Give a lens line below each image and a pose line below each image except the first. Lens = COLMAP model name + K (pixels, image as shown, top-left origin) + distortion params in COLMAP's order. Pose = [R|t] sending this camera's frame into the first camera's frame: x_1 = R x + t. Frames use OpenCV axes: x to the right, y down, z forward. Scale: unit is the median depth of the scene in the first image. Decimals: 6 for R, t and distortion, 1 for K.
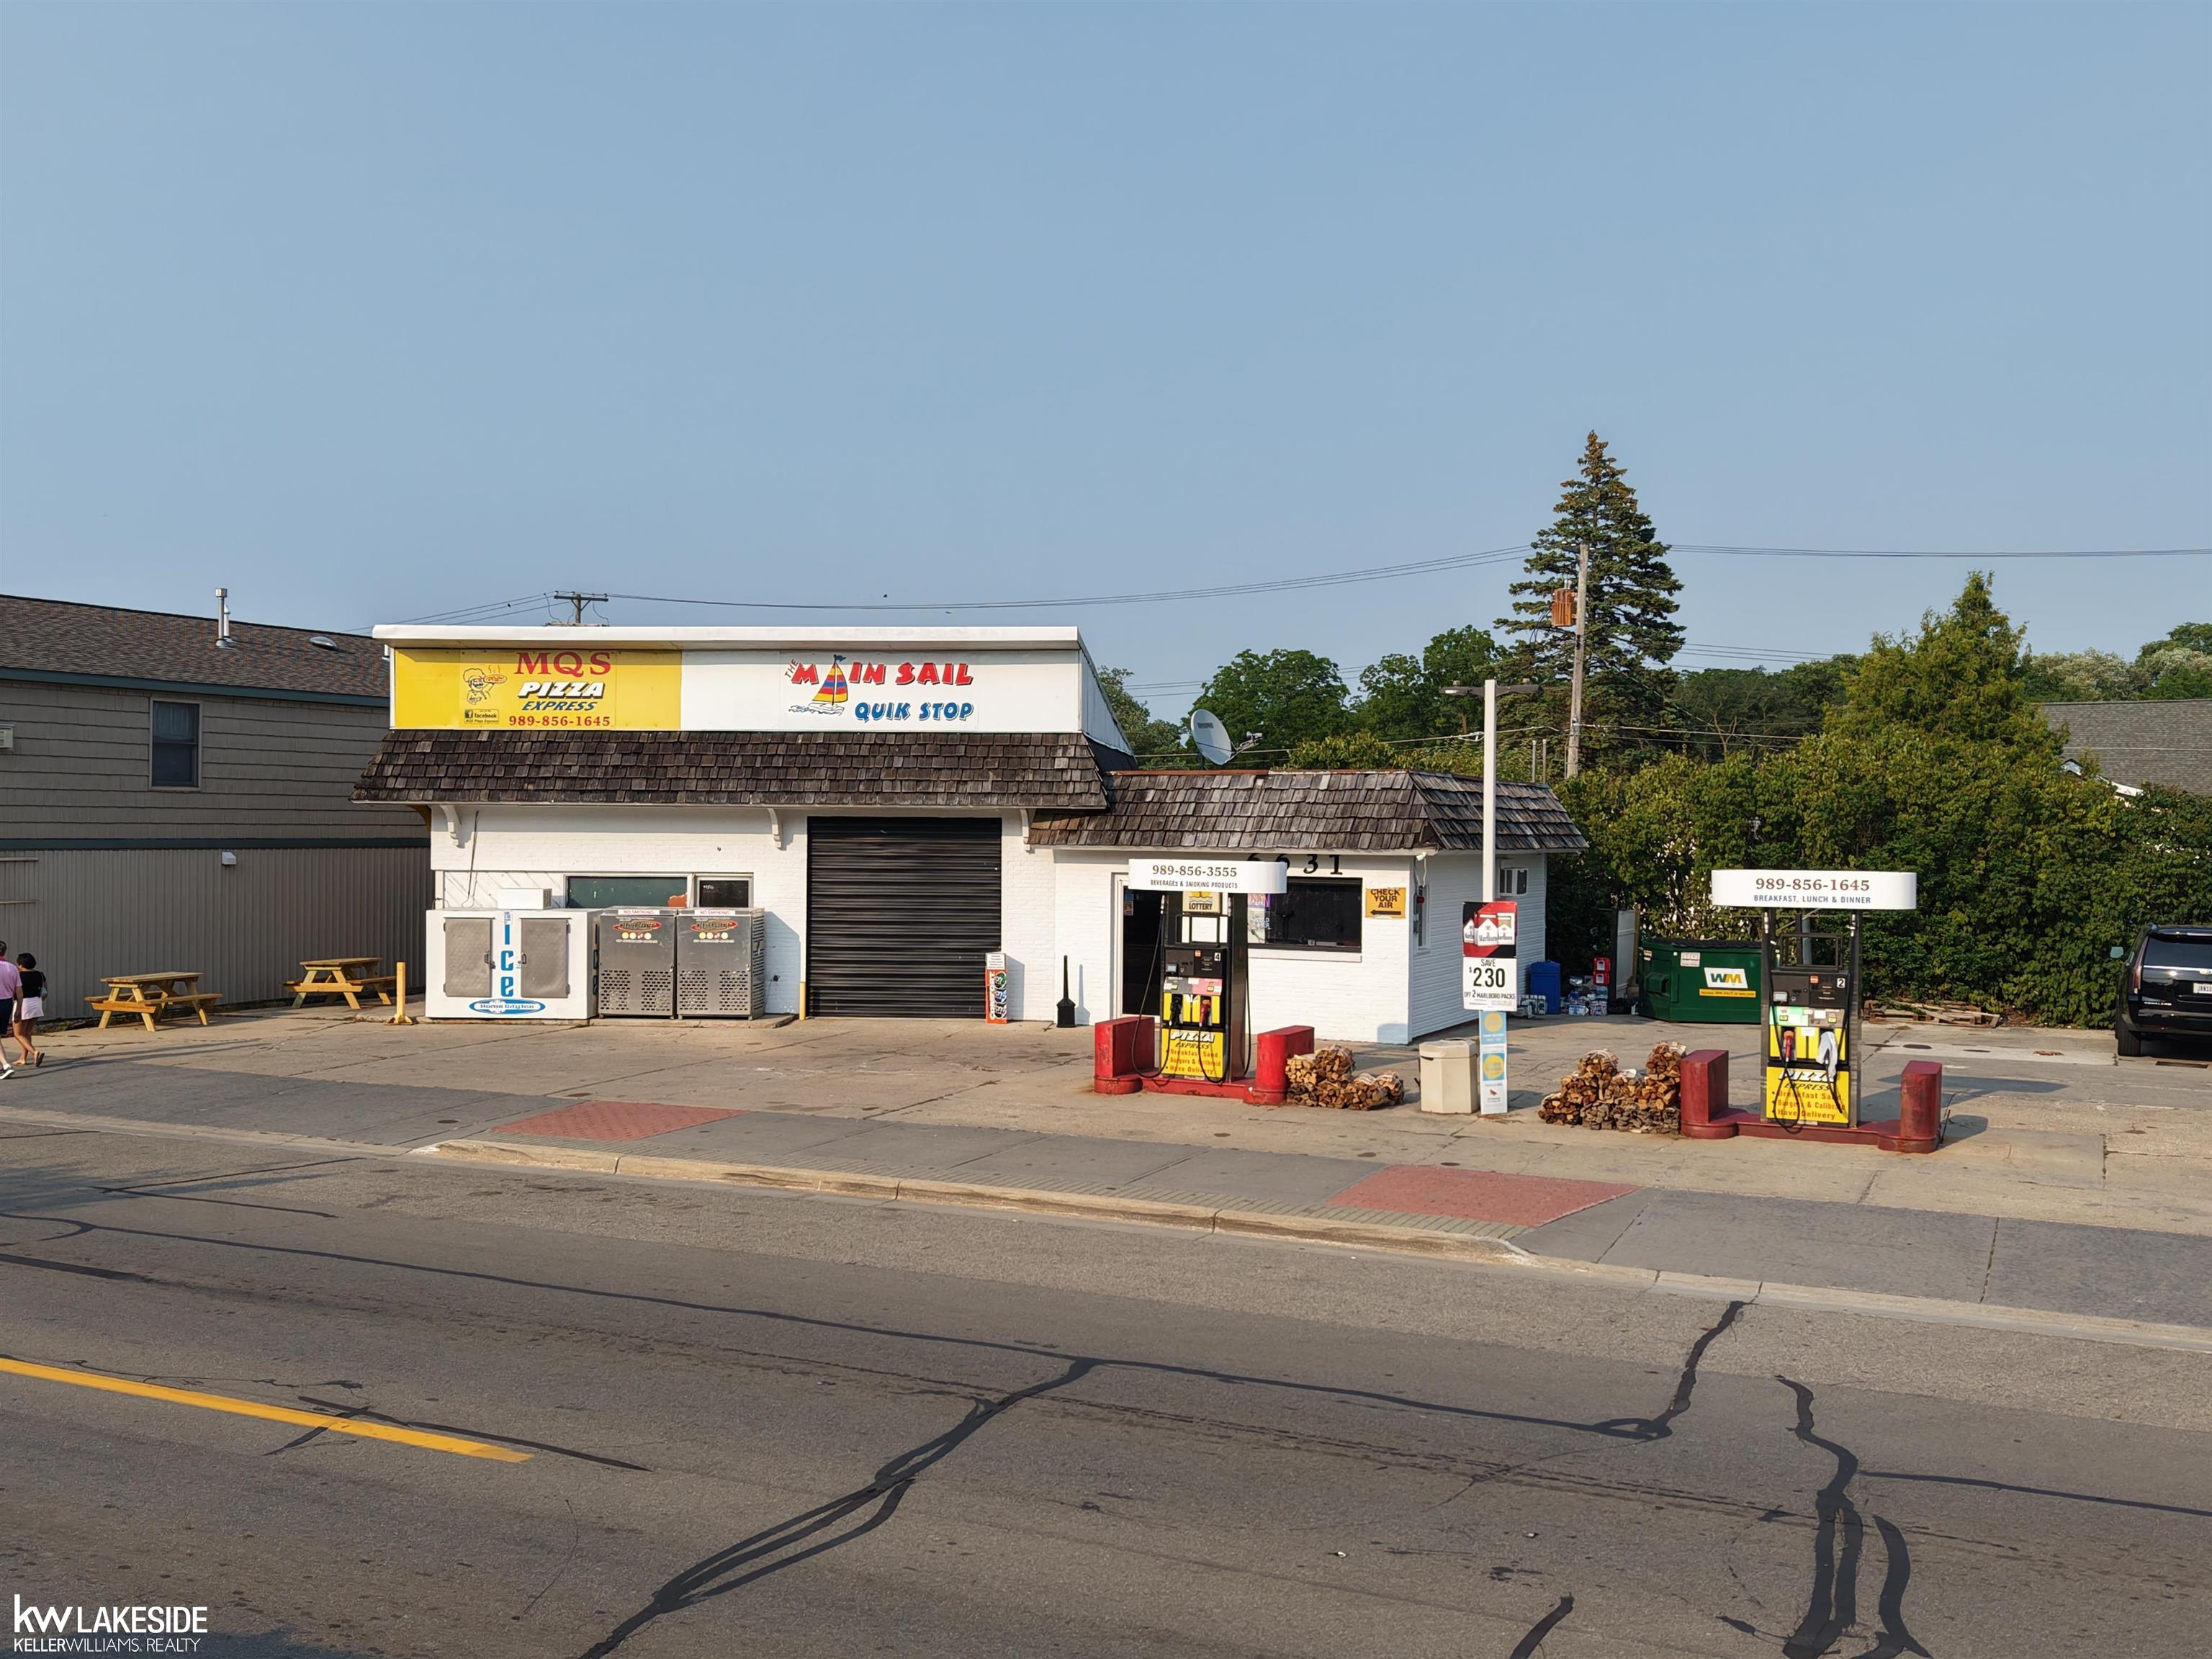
lens RADIAL K [[2045.0, 0, 1105.1], [0, 2045.0, 829.7], [0, 0, 1]] dist [0.012307, 0.000000]
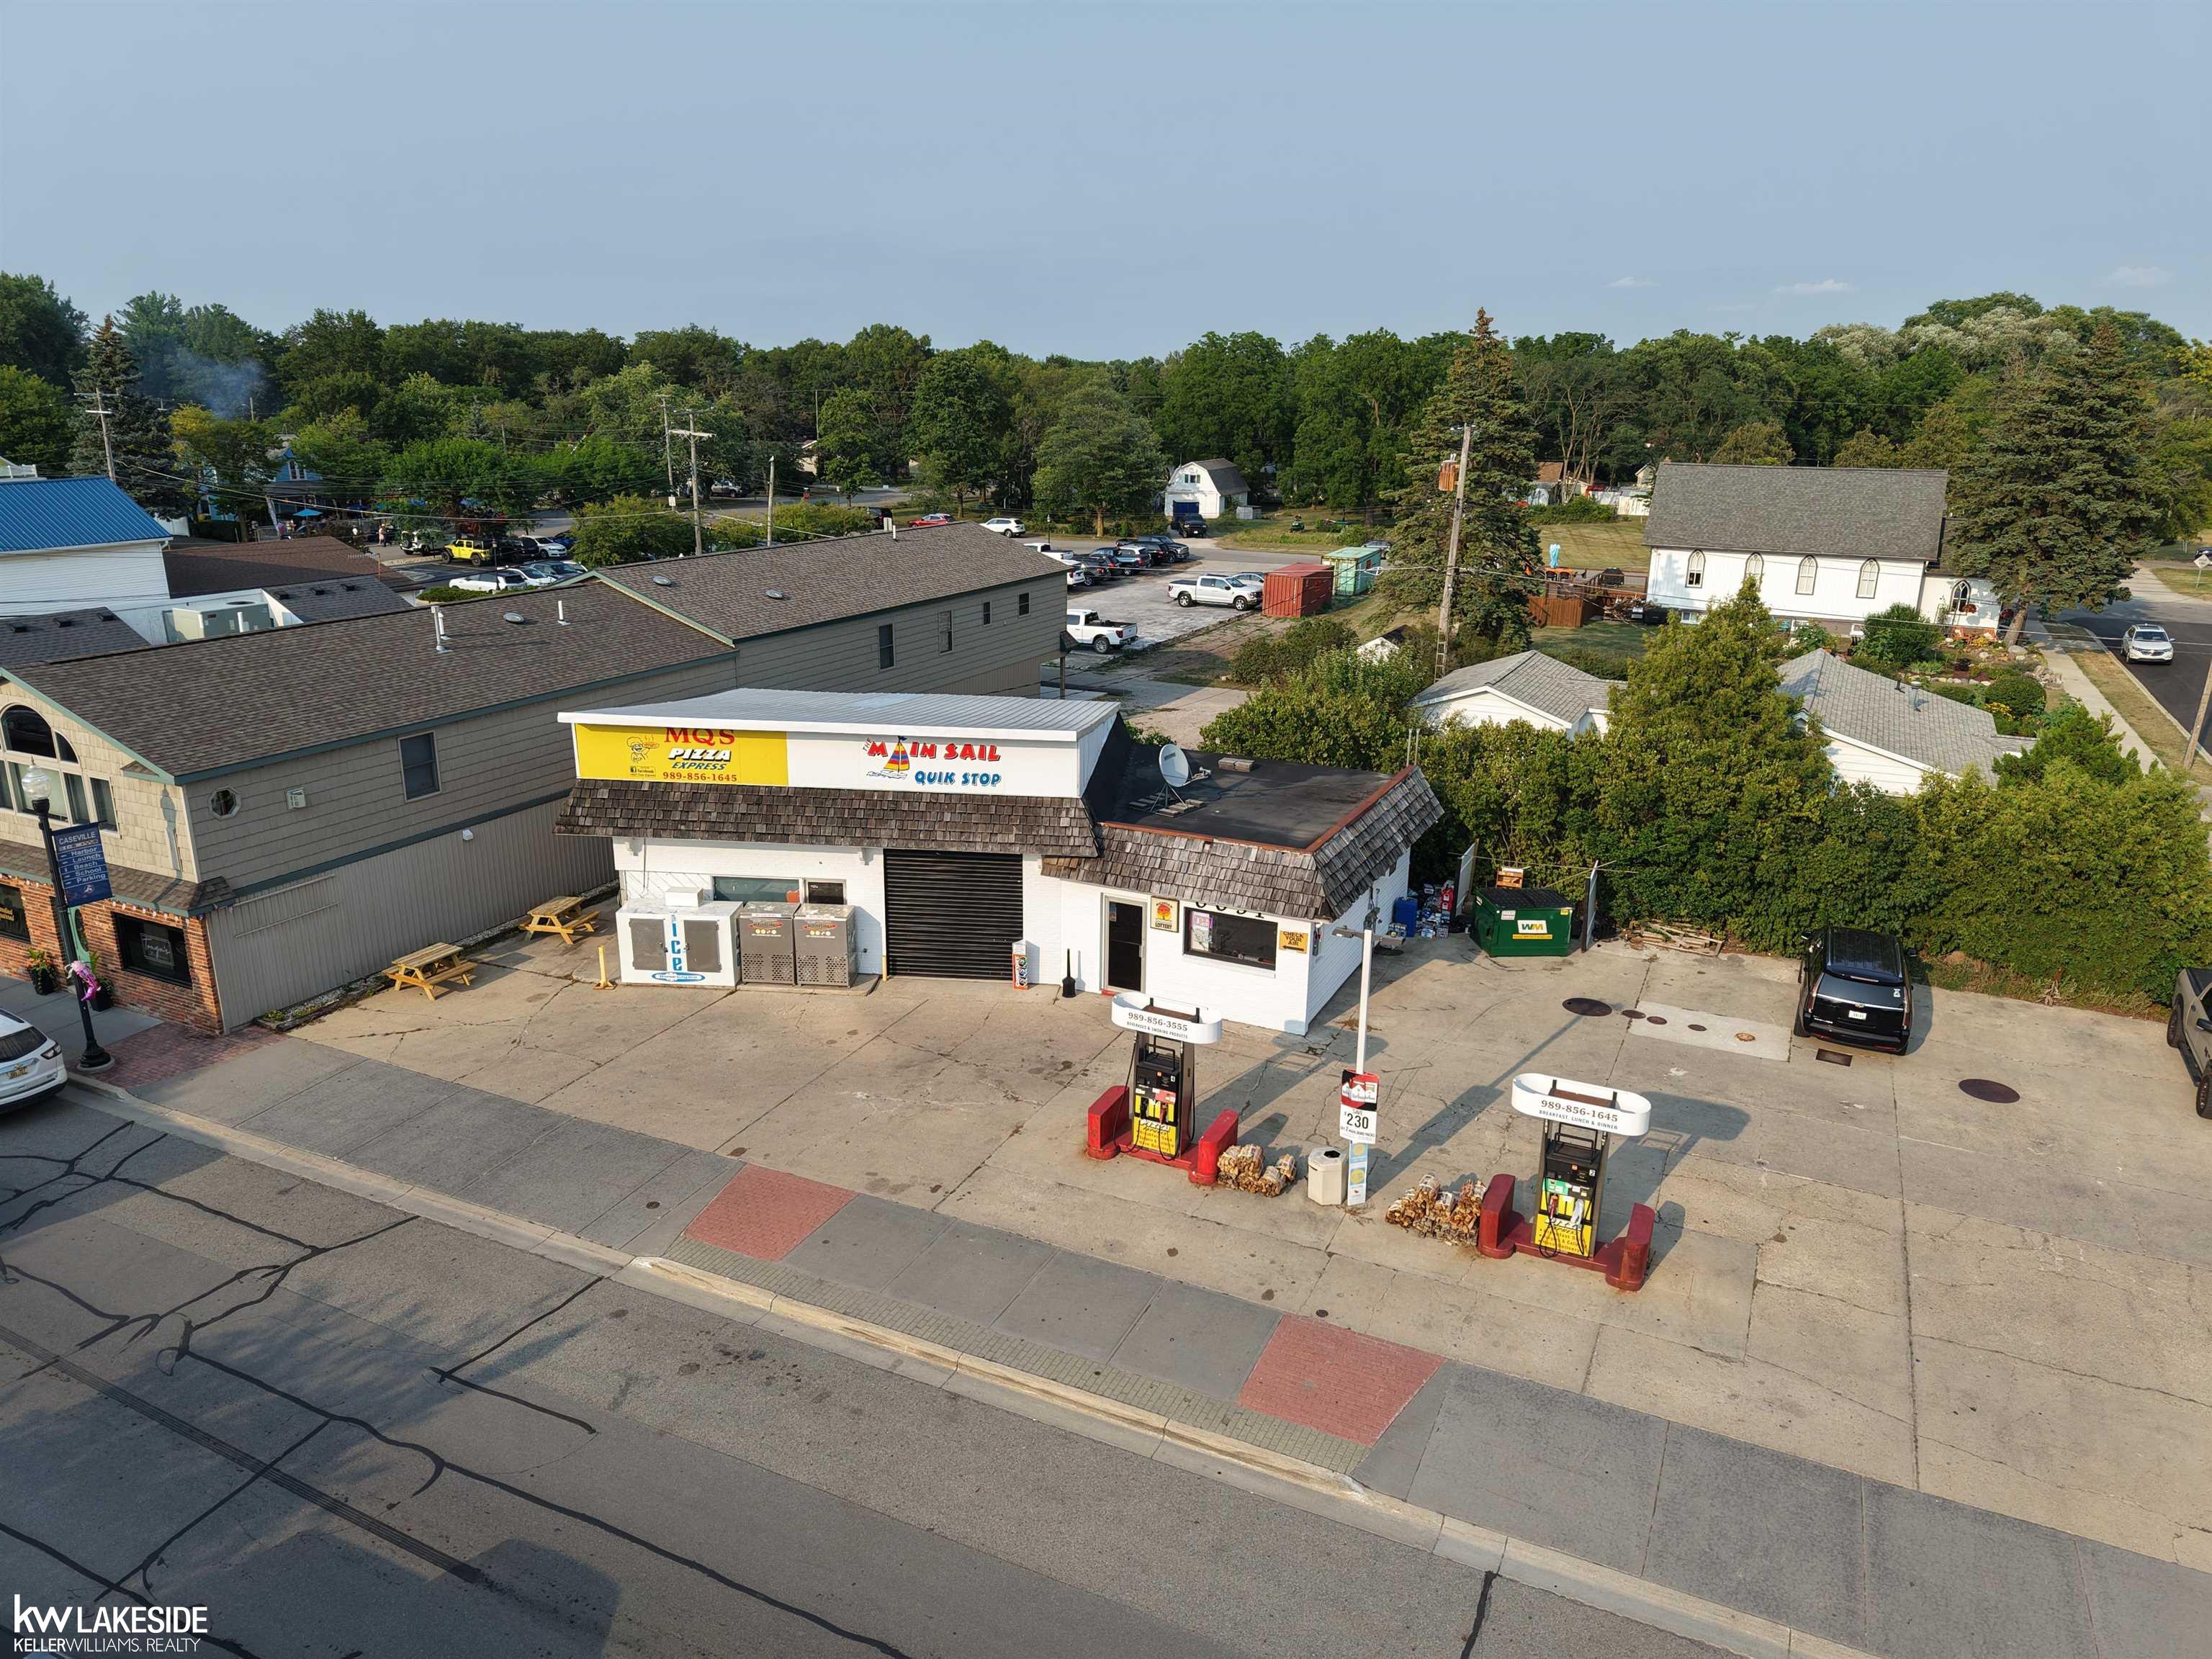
lens RADIAL K [[1502.8, 0, 1104.9], [0, 1502.8, 832.4], [0, 0, 1]] dist [0.011127, -0.001093]
pose [[0.999981, 0.003635, 0.004962, 0.000602], [-0.004915, 0.957193, 0.289410, -0.316156], [-0.003698, -0.289429, 0.957192, 0.021360]]
